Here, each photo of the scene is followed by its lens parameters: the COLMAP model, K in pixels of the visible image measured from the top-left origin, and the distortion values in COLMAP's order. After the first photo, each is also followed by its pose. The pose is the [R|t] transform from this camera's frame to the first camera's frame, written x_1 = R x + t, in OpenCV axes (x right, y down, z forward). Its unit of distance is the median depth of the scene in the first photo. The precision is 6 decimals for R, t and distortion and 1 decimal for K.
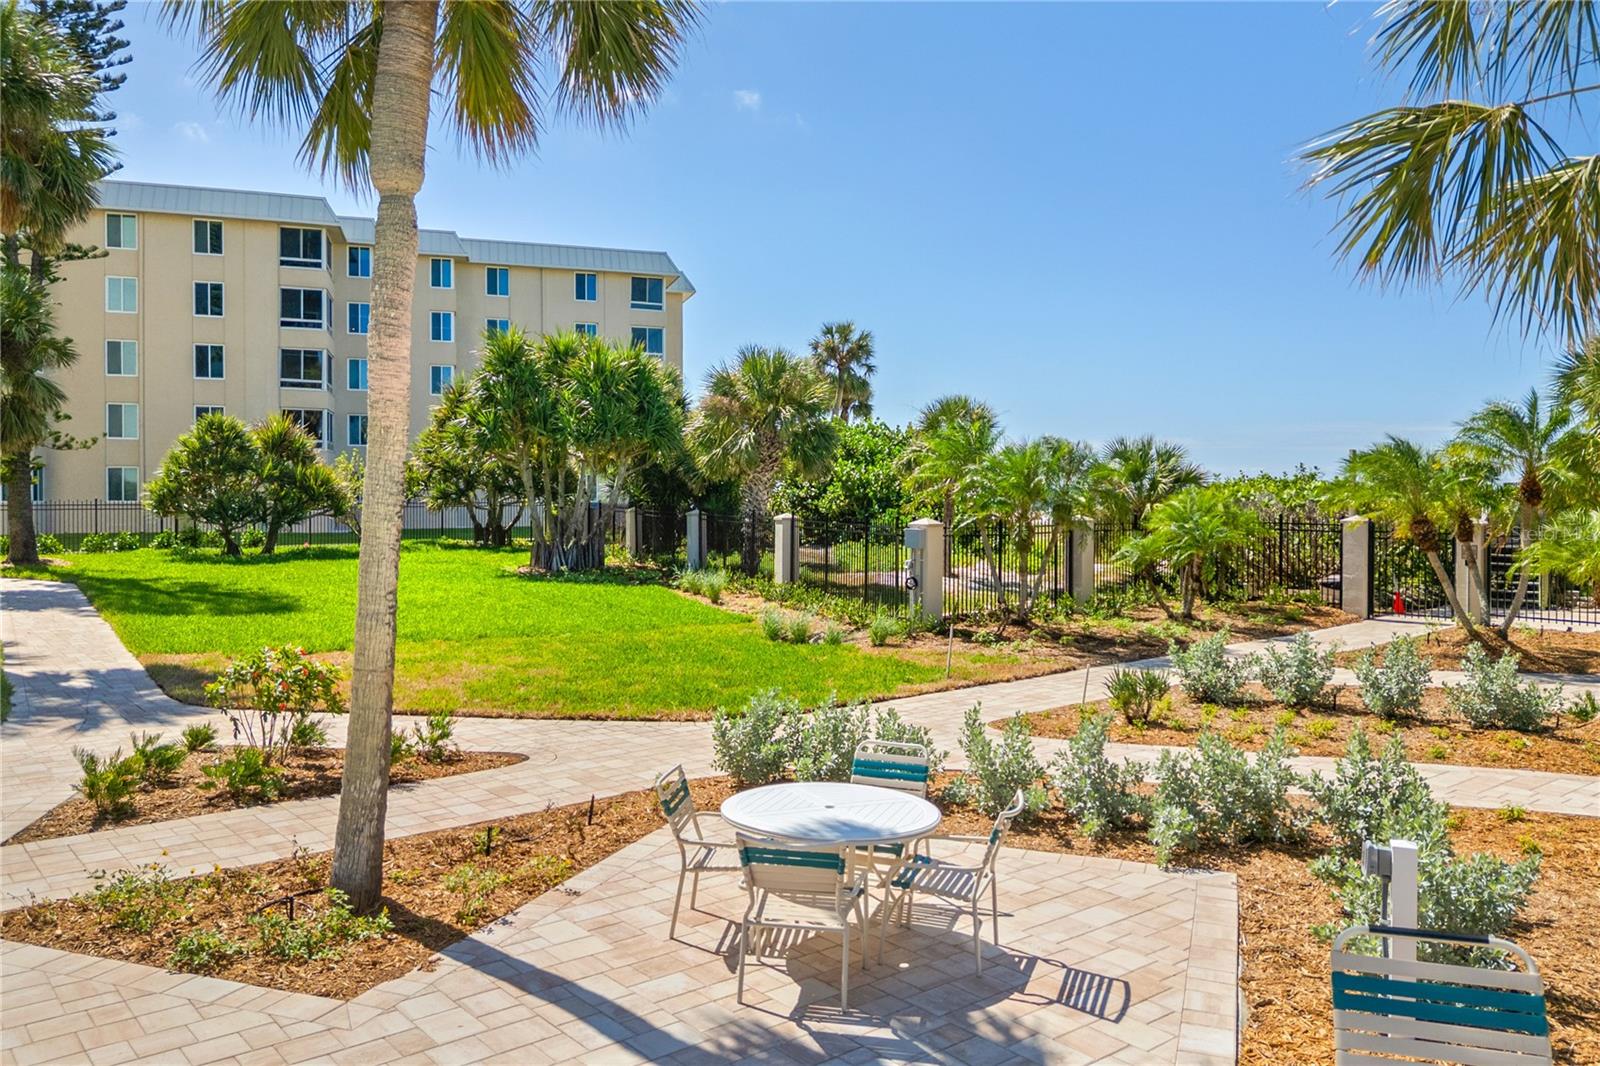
lens RADIAL K [[1121.8, 0, 808.9], [0, 1121.8, 529.7], [0, 0, 1]] dist [0.018629, -0.006428]
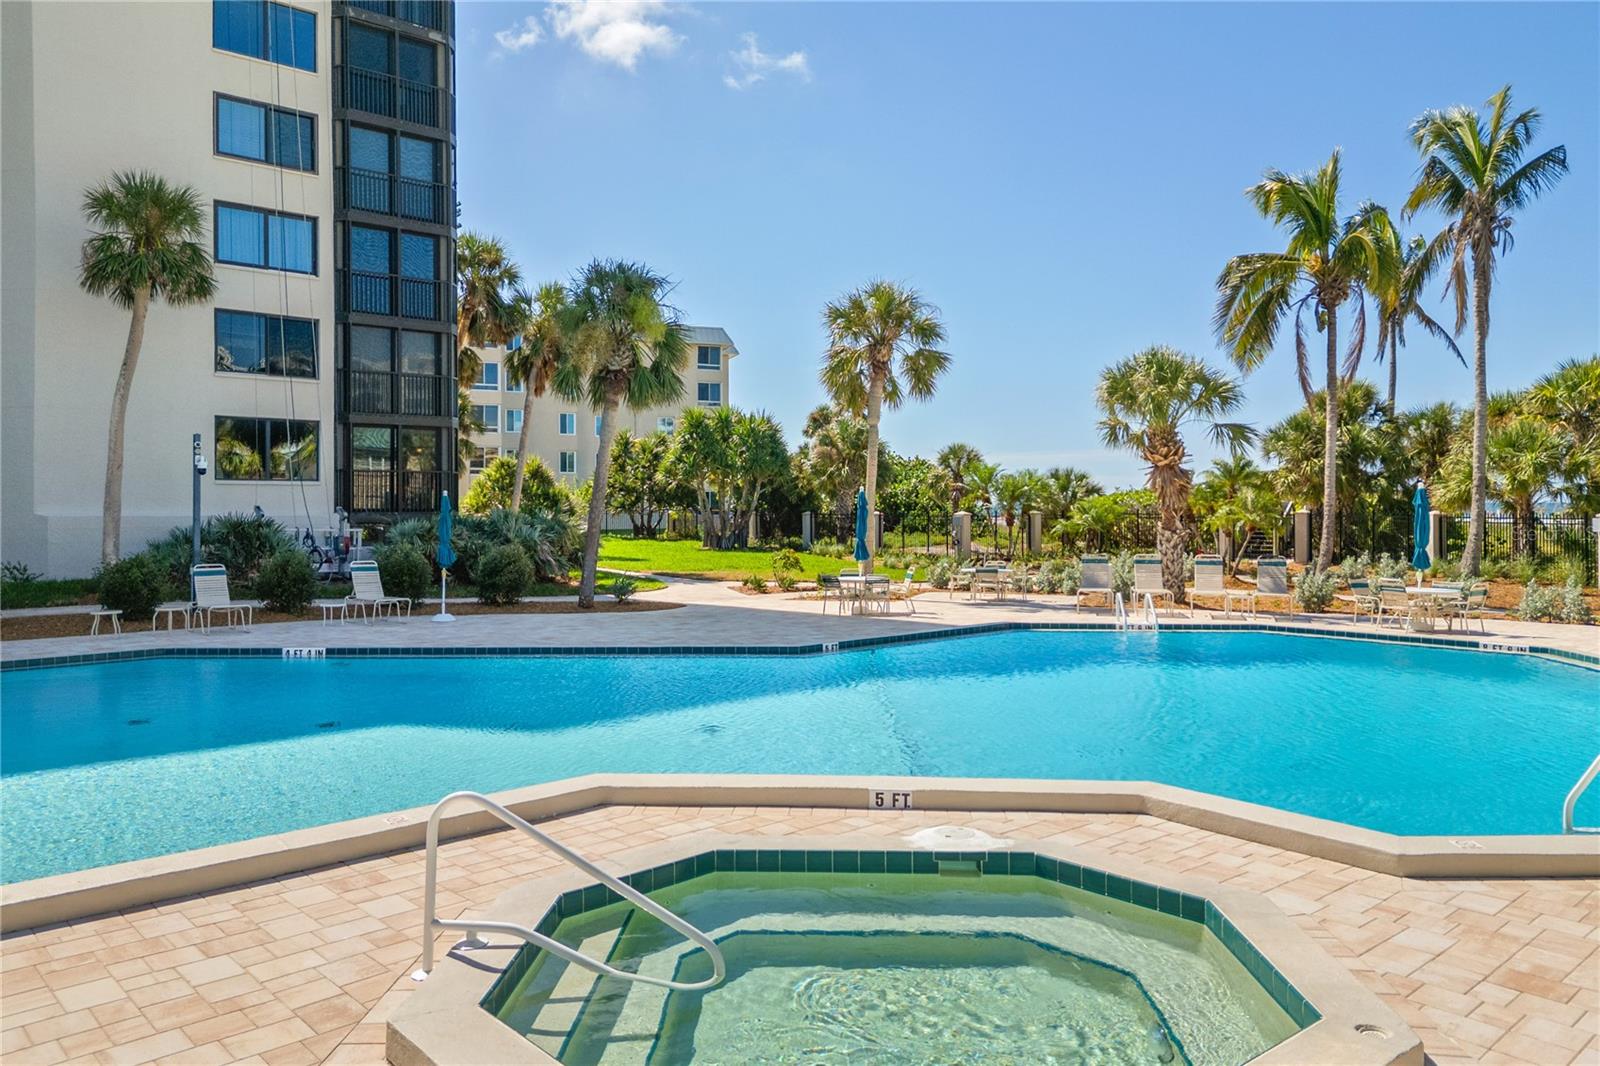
lens RADIAL K [[1121.8, 0, 808.9], [0, 1121.8, 529.7], [0, 0, 1]] dist [0.018629, -0.006428]
pose [[0.998502, -0.012830, 0.053195, -0.190193], [0.013444, 0.999847, -0.011213, 0.028298], [-0.053043, 0.011911, 0.998521, -0.691789]]
